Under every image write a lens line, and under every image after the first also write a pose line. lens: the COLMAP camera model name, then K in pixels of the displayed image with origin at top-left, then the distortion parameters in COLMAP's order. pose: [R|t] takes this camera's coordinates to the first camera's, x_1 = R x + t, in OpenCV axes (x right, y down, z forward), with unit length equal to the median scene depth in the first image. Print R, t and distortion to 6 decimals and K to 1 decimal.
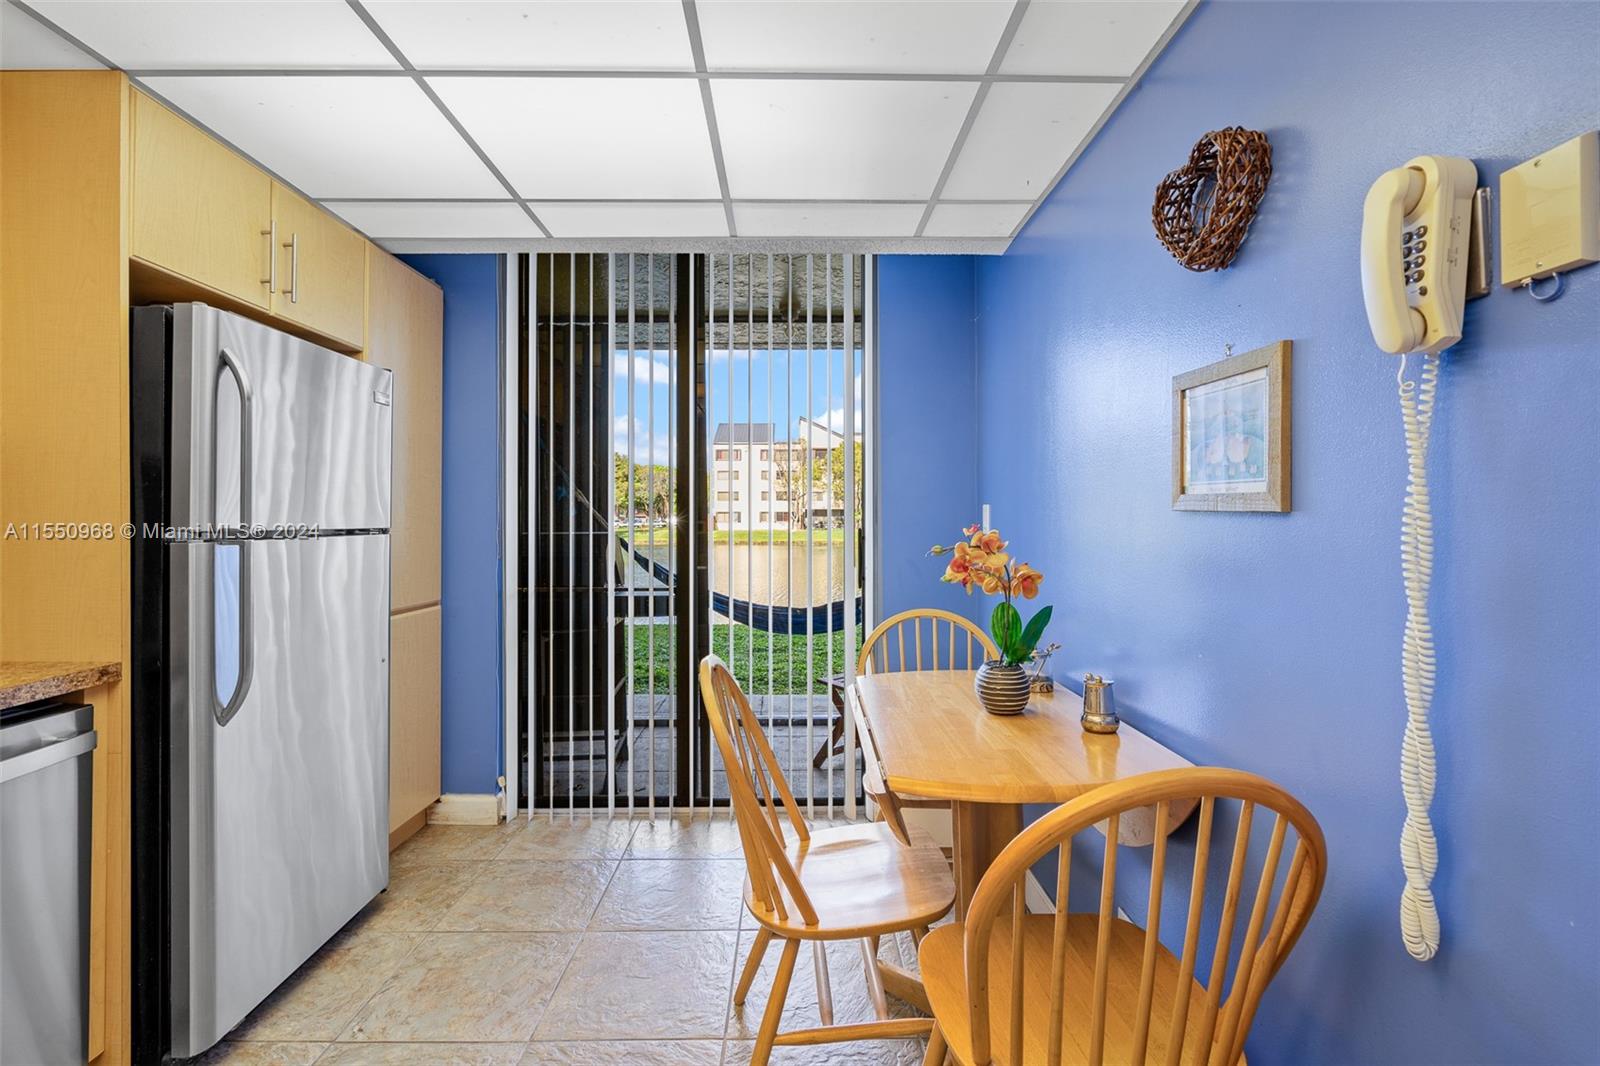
lens RADIAL K [[732.6, 0, 796.4], [0, 732.6, 515.2], [0, 0, 1]] dist [-0.005242, 0.003247]
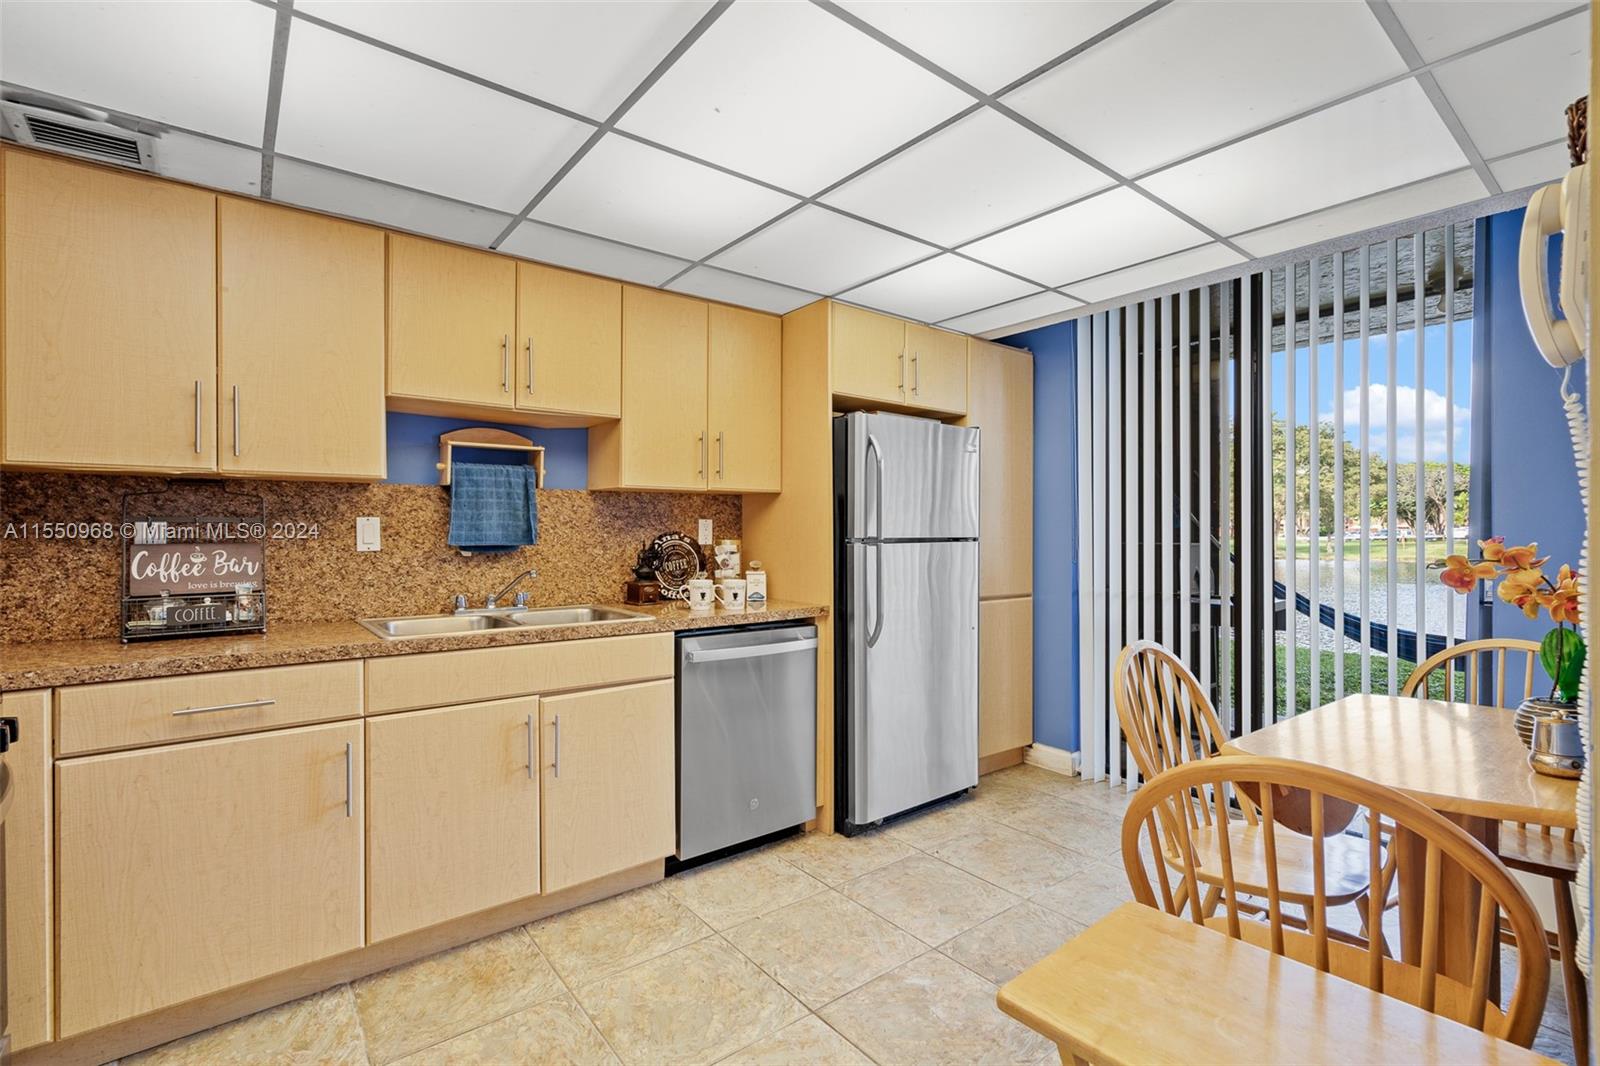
lens RADIAL K [[732.6, 0, 797.3], [0, 732.6, 529.4], [0, 0, 1]] dist [-0.005242, 0.003247]
pose [[0.612052, -0.001688, -0.790816, 0.484151], [0.004538, 0.999989, 0.001378, -0.001954], [0.790805, -0.004432, 0.612052, -0.215584]]
